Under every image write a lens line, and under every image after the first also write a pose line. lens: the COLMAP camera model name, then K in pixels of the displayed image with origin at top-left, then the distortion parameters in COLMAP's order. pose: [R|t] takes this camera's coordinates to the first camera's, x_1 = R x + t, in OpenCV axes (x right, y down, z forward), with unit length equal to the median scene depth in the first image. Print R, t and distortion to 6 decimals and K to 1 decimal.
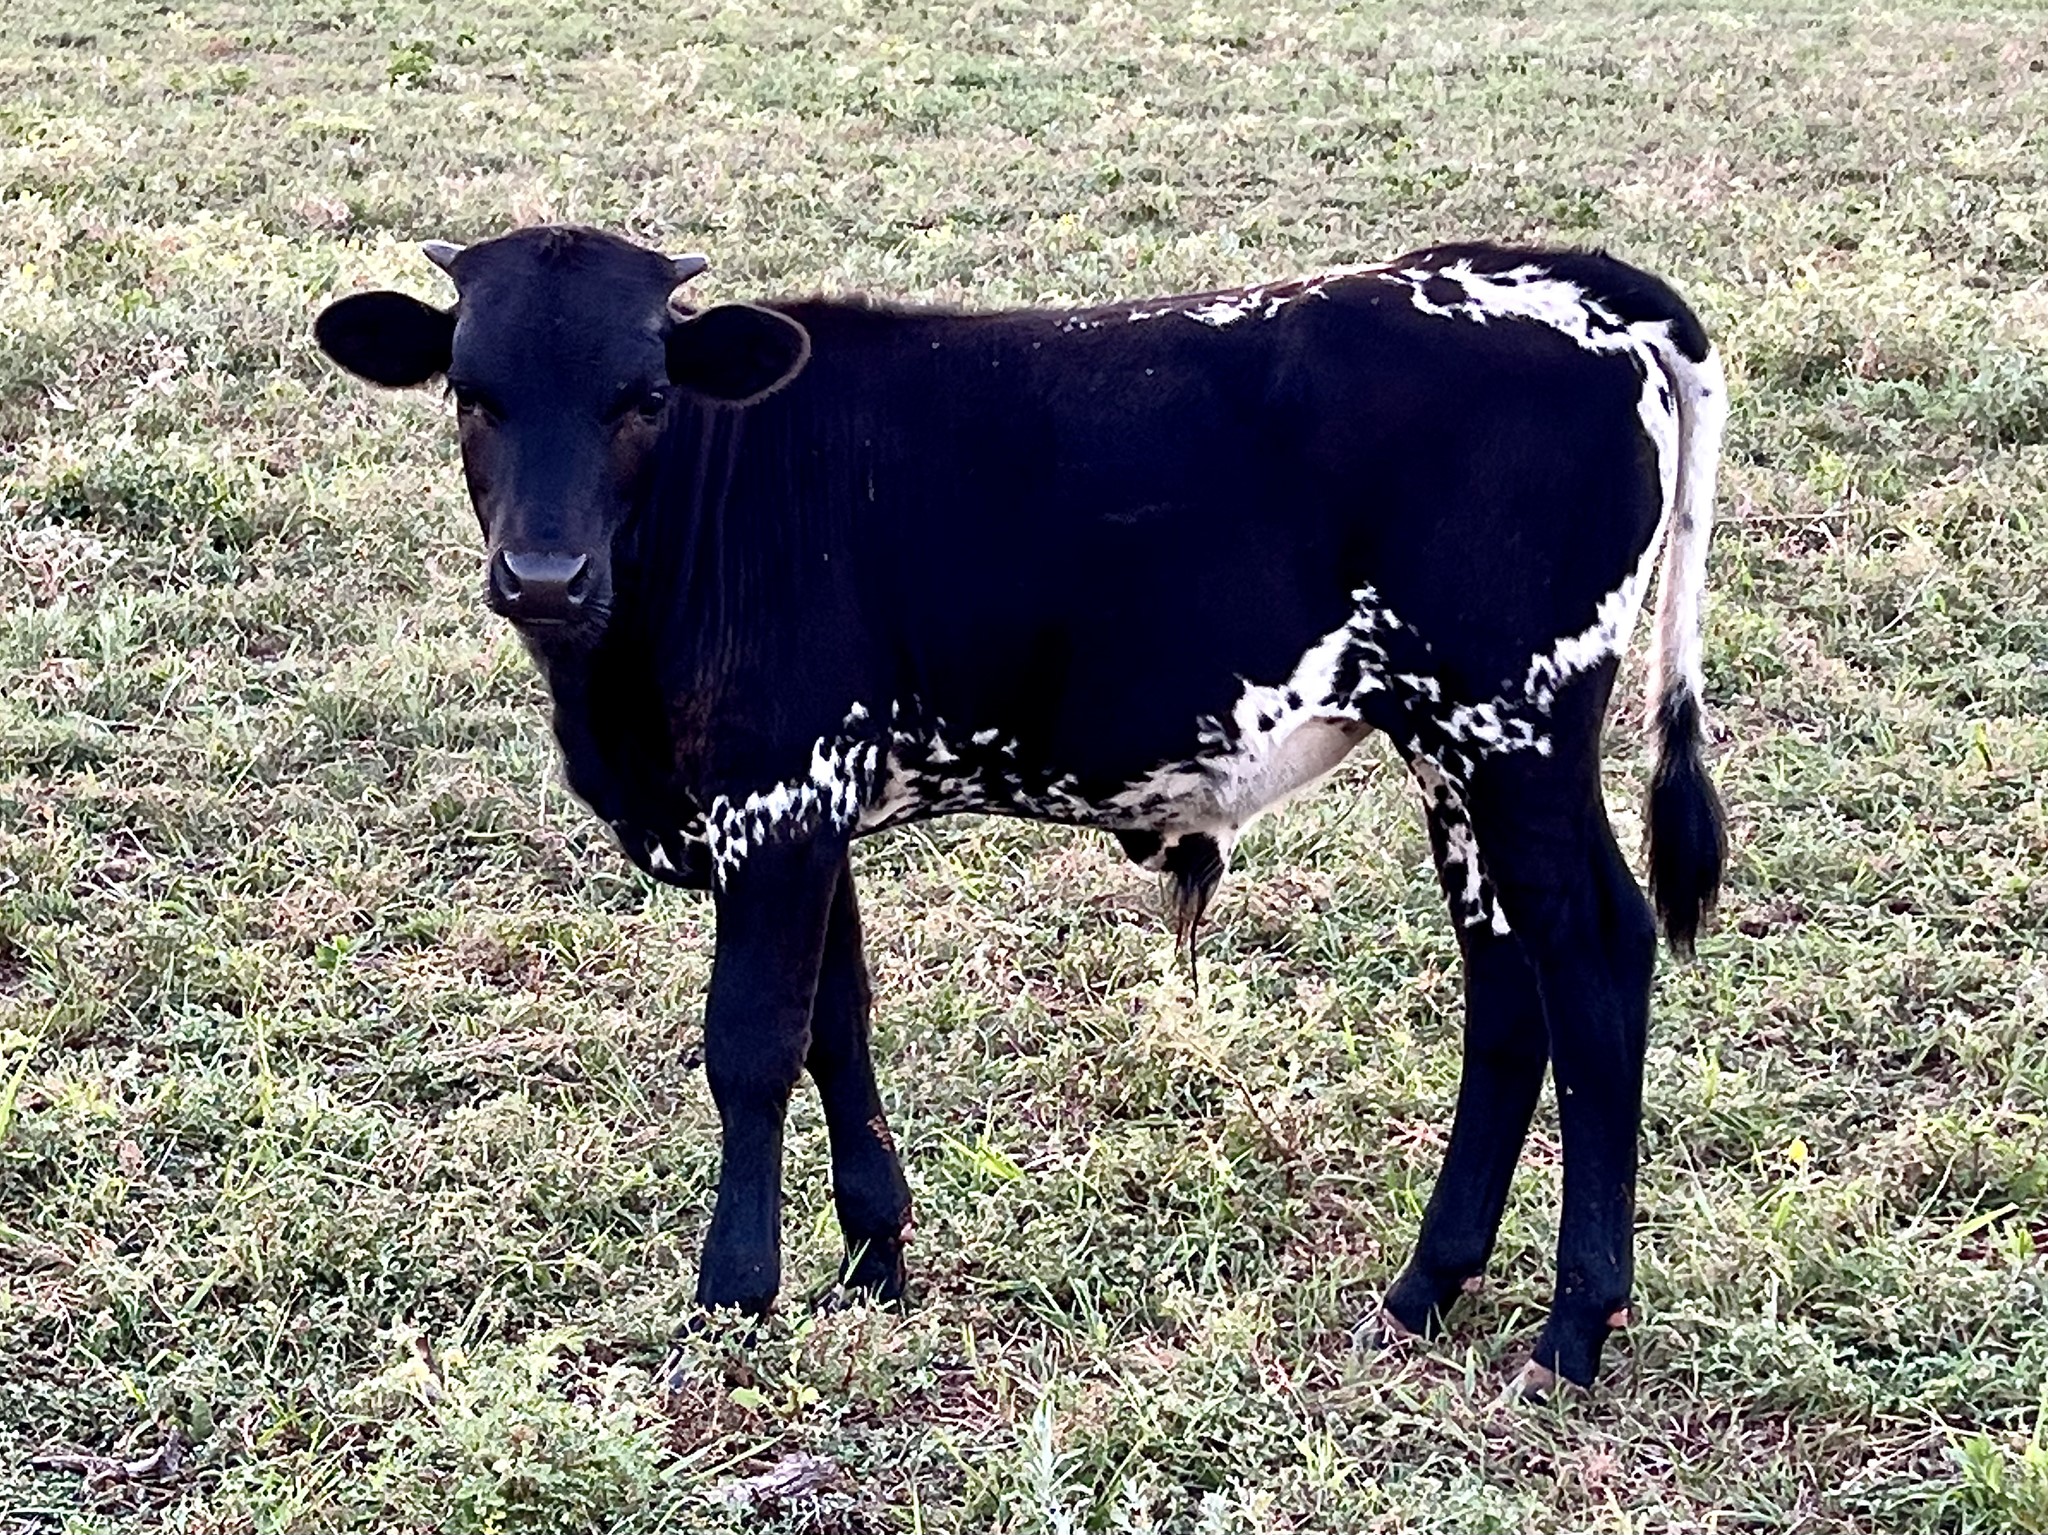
lens RADIAL K [[4525.3, 0, 1011.7], [0, 4525.3, 765.7], [0, 0, 1]] dist [0.060355, 0.474412]
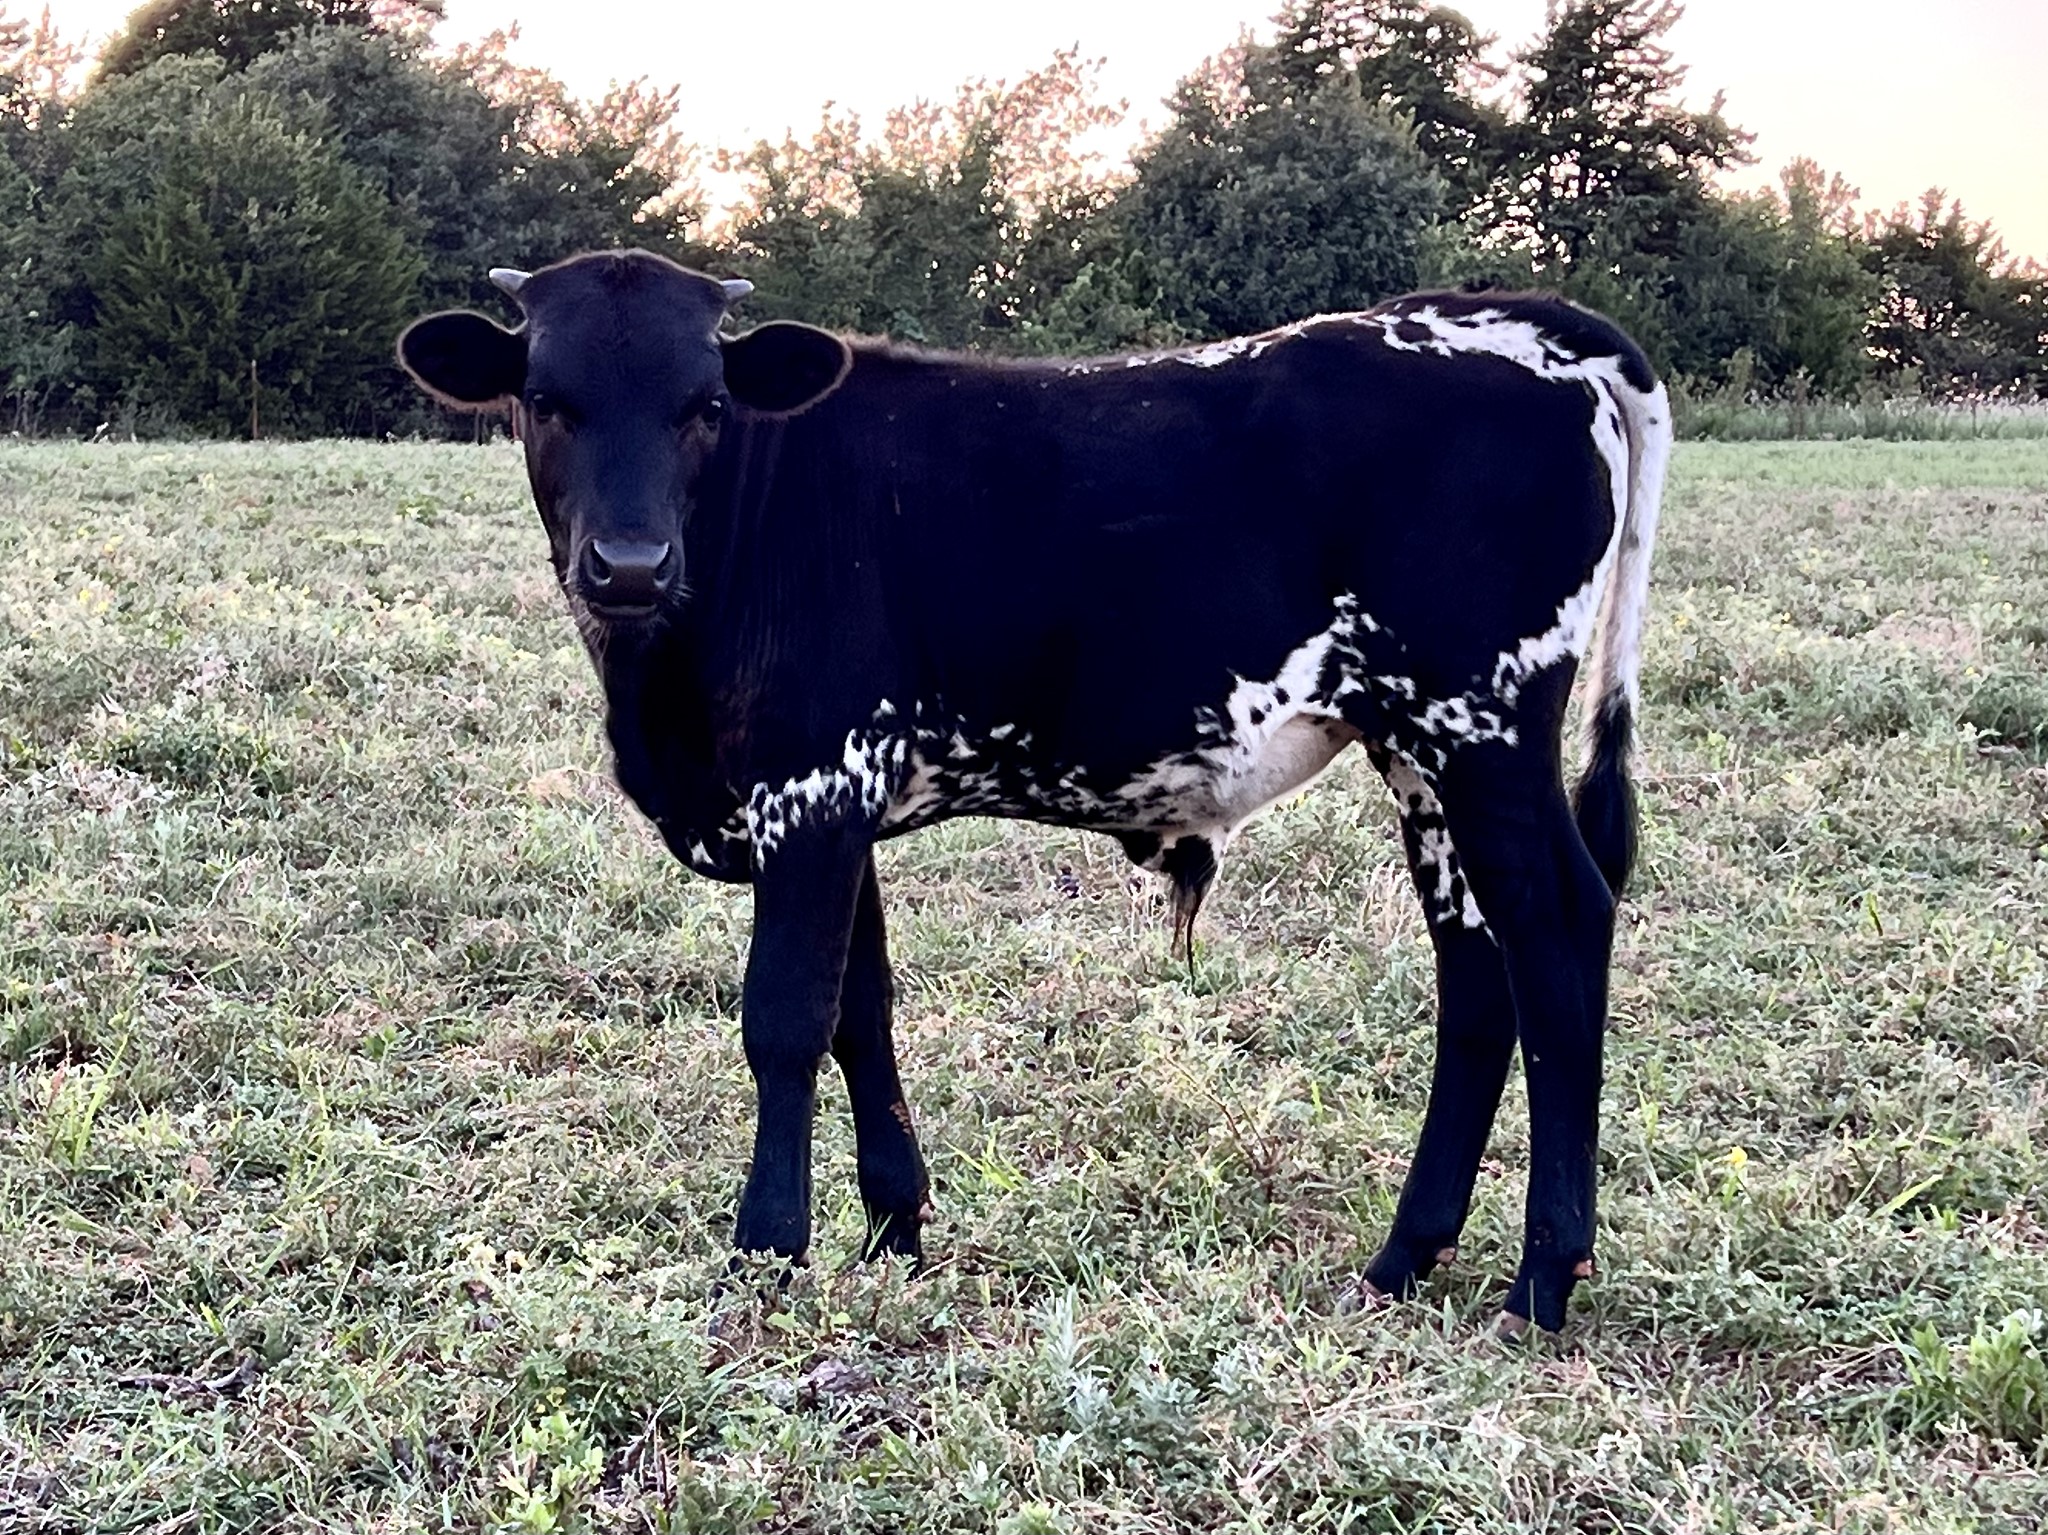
lens RADIAL K [[4096.5, 0, 1024.0], [0, 4096.5, 767.5], [0, 0, 1]] dist [0.056546, 0.336920]
pose [[0.999768, 0.003322, 0.021277, -0.021390], [-0.000828, 0.993230, -0.116158, 0.116400], [-0.021519, 0.116113, 0.993003, 0.013320]]
